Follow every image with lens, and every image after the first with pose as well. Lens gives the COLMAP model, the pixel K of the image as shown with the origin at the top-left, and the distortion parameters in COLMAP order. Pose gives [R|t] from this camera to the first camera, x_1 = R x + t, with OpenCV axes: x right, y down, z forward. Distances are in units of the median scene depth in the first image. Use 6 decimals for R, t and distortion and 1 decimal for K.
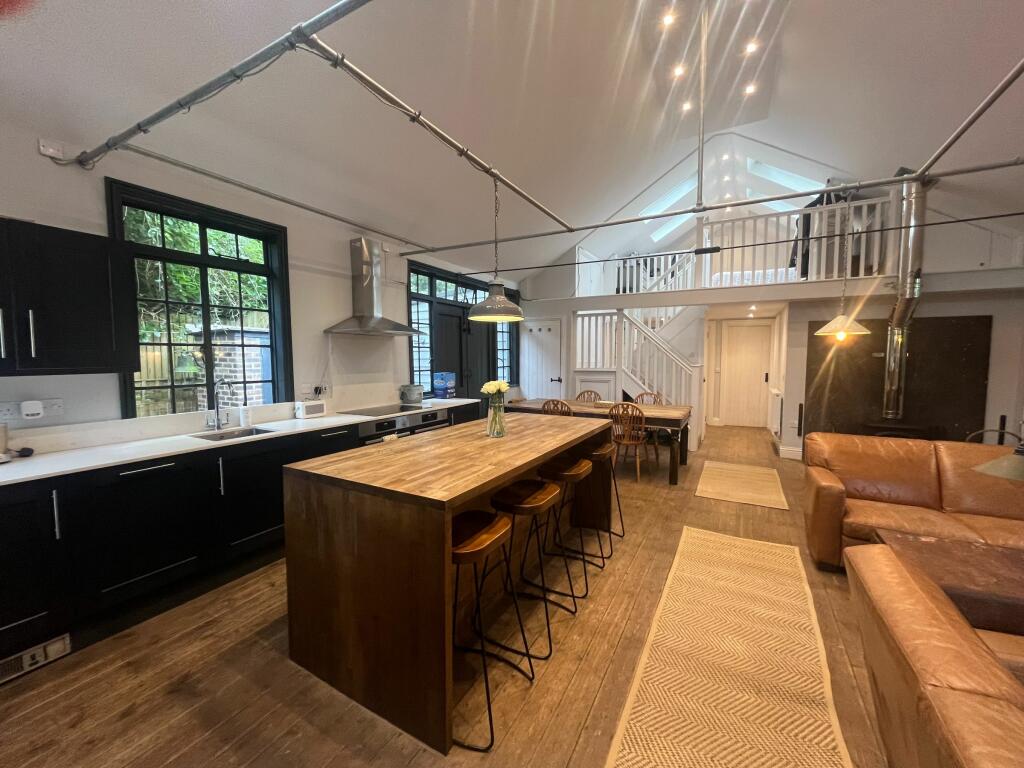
lens RADIAL K [[416.2, 0, 510.2], [0, 416.2, 384.6], [0, 0, 1]] dist [-0.004221, 0.001121]
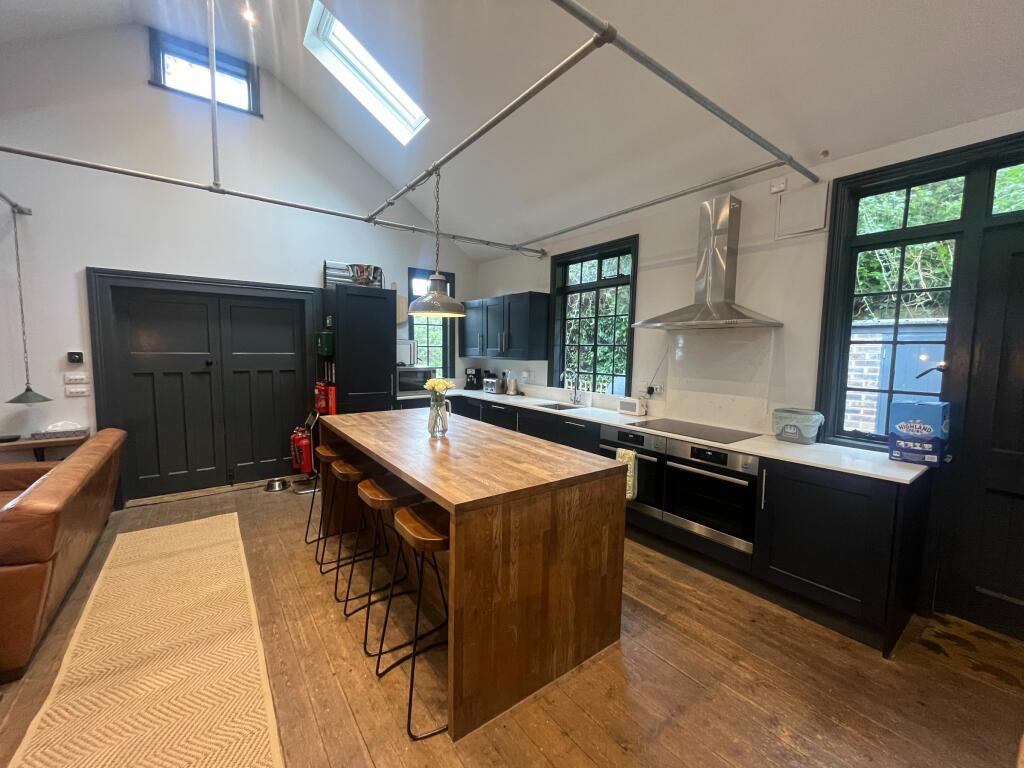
lens RADIAL K [[416.2, 0, 514.7], [0, 416.2, 383.3], [0, 0, 1]] dist [-0.004221, 0.001121]
pose [[-0.412982, 0.068676, -0.908146, 0.448163], [-0.079524, 0.990625, 0.111077, -0.068931], [0.907260, 0.118092, -0.403649, 0.896871]]
